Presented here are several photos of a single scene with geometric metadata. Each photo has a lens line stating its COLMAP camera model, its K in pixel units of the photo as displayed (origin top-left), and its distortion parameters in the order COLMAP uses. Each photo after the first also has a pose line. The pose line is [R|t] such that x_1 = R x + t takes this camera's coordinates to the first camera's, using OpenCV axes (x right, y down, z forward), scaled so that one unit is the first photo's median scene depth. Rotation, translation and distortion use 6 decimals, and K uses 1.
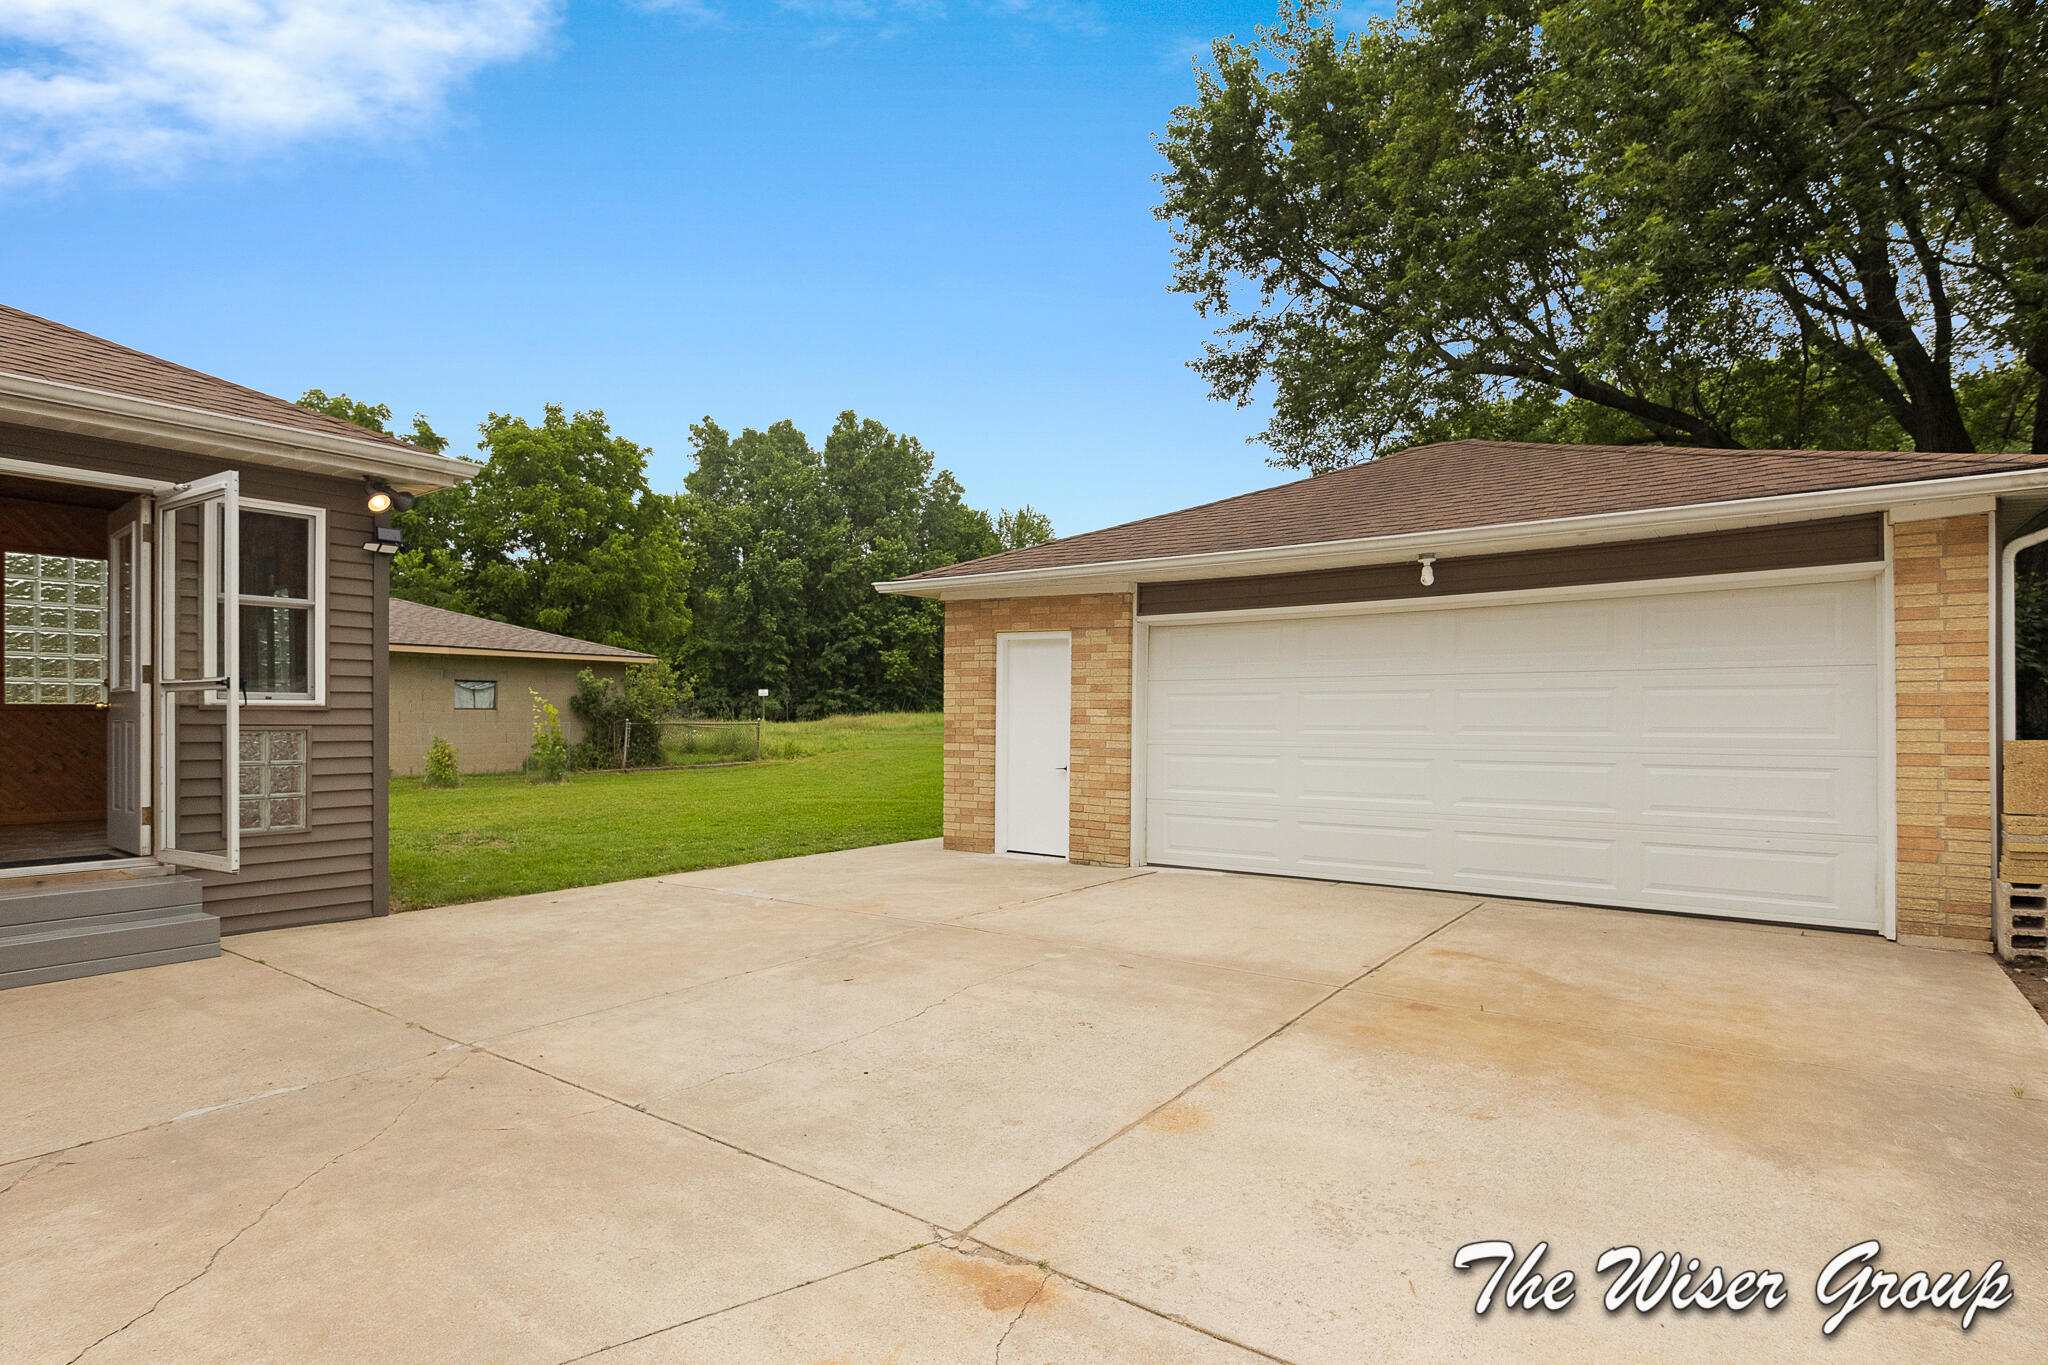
lens RADIAL K [[1036.6, 0, 1042.5], [0, 1036.6, 707.2], [0, 0, 1]] dist [-0.002328, -0.000490]
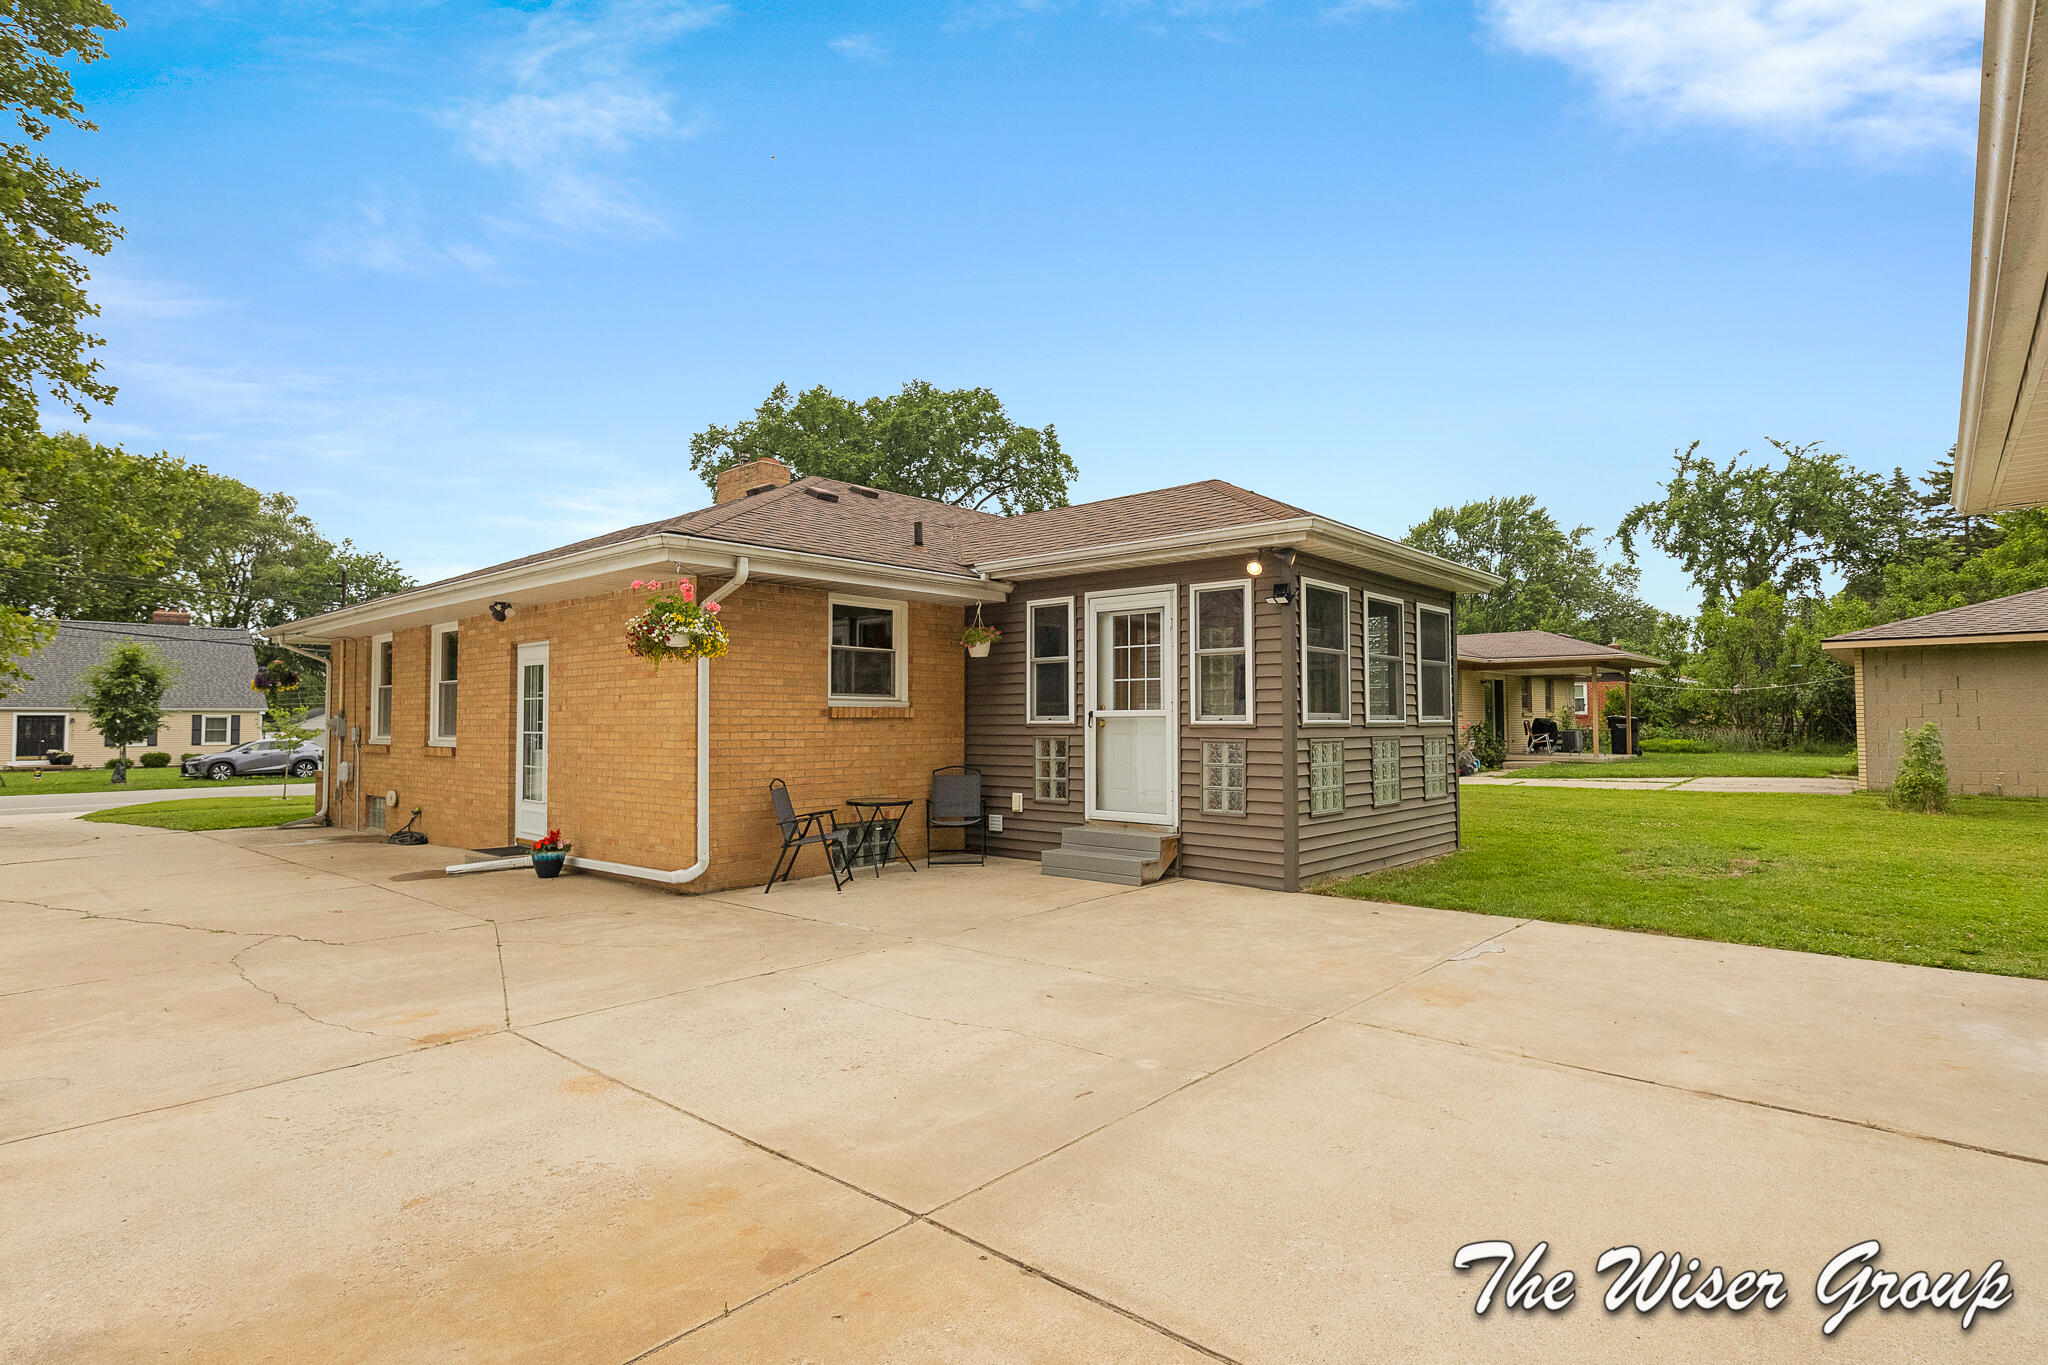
lens RADIAL K [[1036.6, 0, 1042.5], [0, 1036.6, 707.2], [0, 0, 1]] dist [-0.002328, -0.000490]
pose [[-0.097531, -0.009127, -0.995191, 0.211647], [0.011048, 0.999886, -0.010253, -0.004267], [0.995171, -0.011995, -0.097419, 0.271436]]
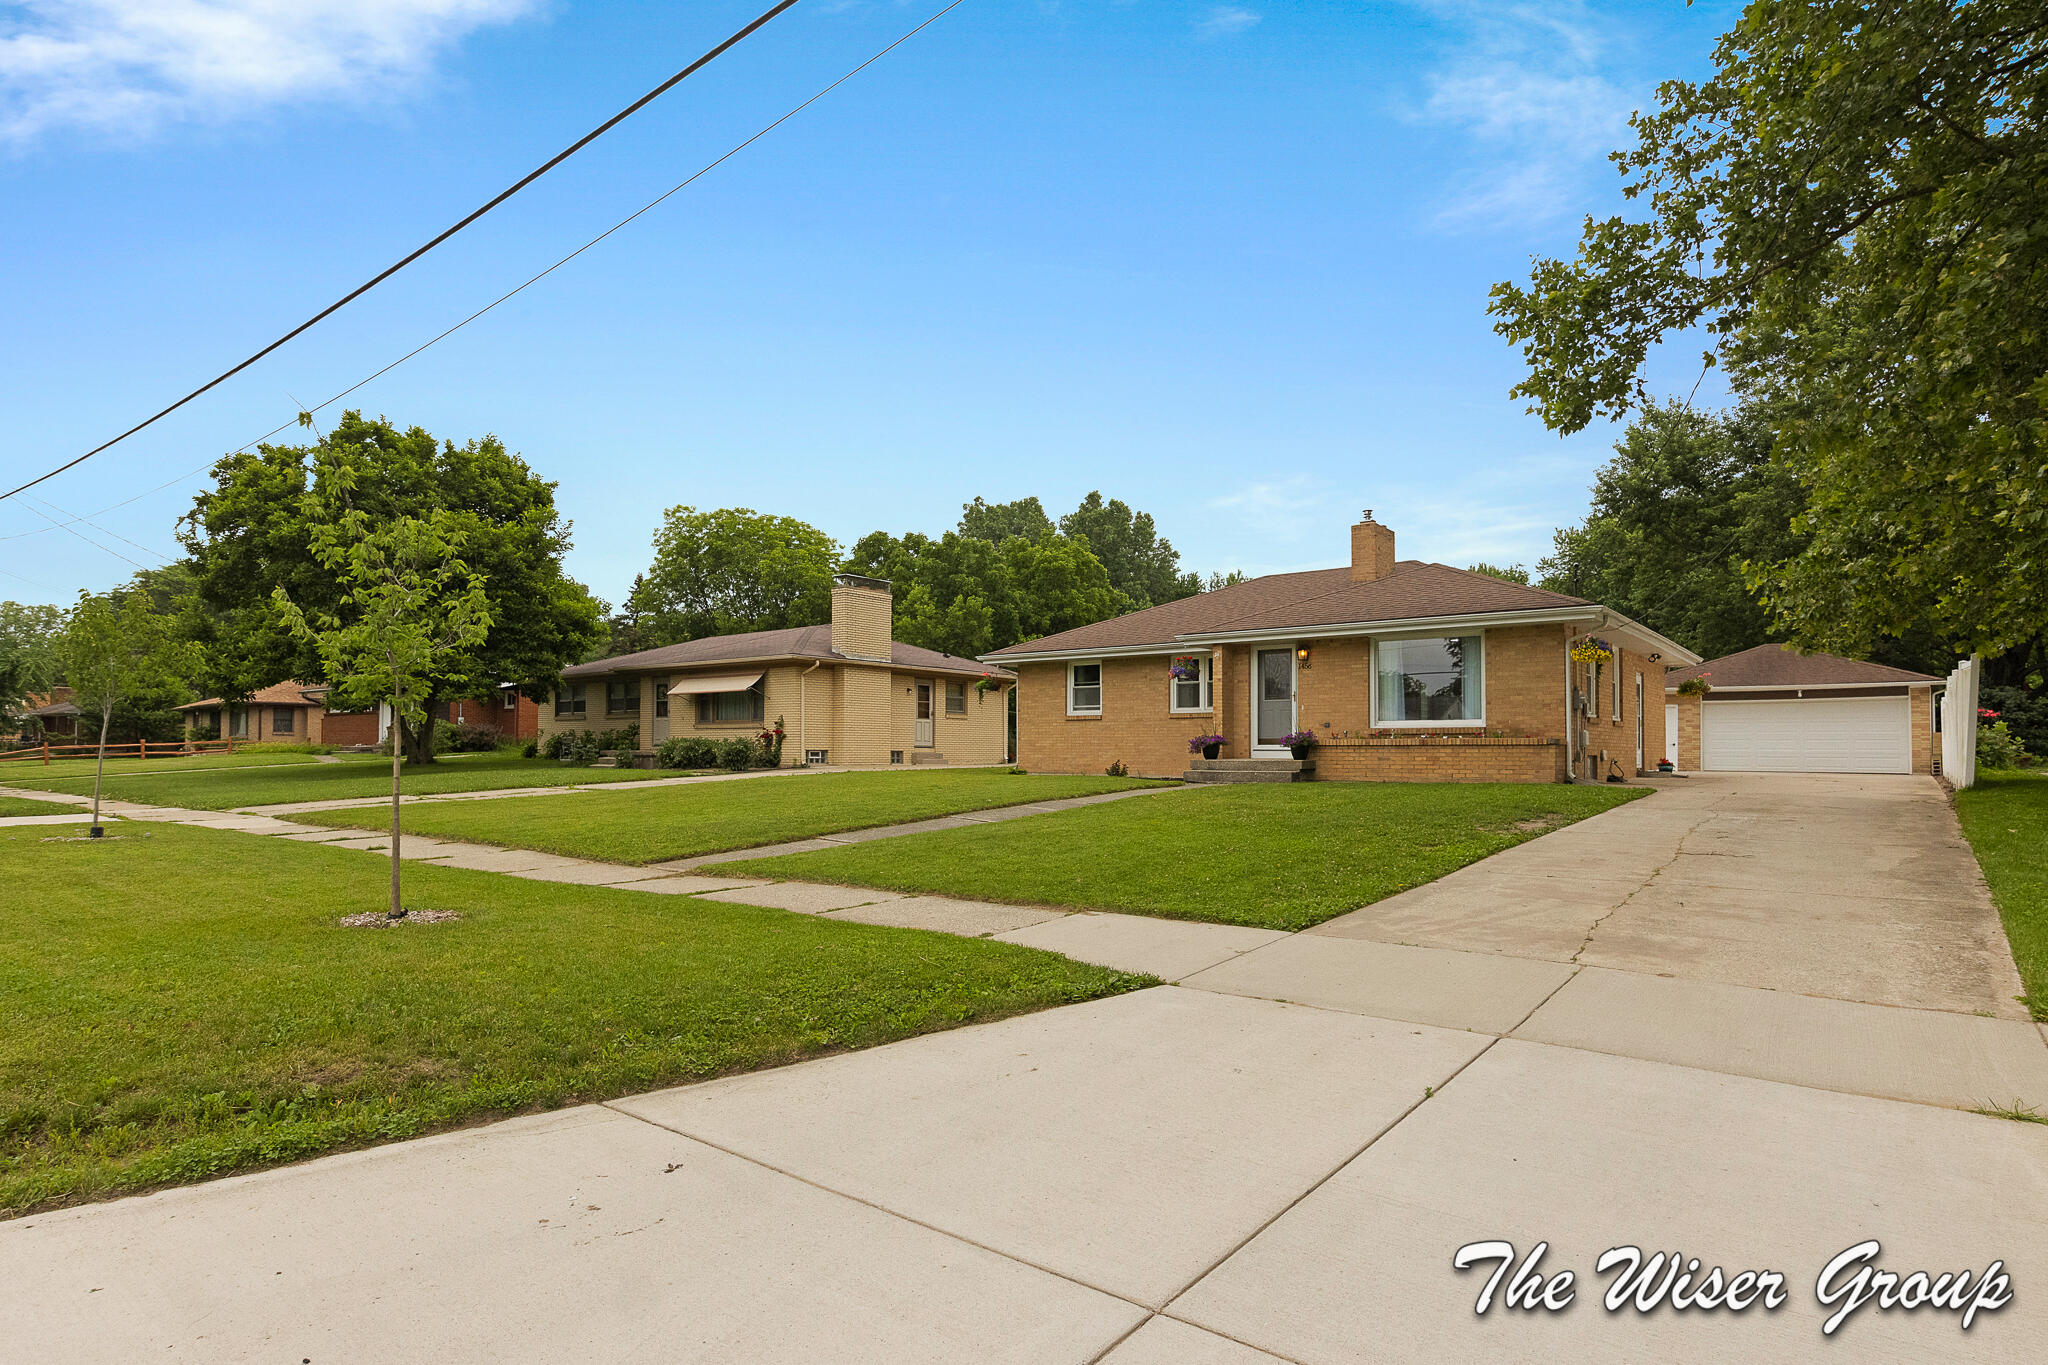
lens RADIAL K [[1088.6, 0, 1056.0], [0, 1088.6, 714.9], [0, 0, 1]] dist [-0.003336, 0.010497]
pose [[0.999440, 0.007354, -0.032652, -0.877838], [-0.008226, 0.999610, -0.026669, 0.034349], [0.032443, 0.026923, 0.999111, -1.233564]]
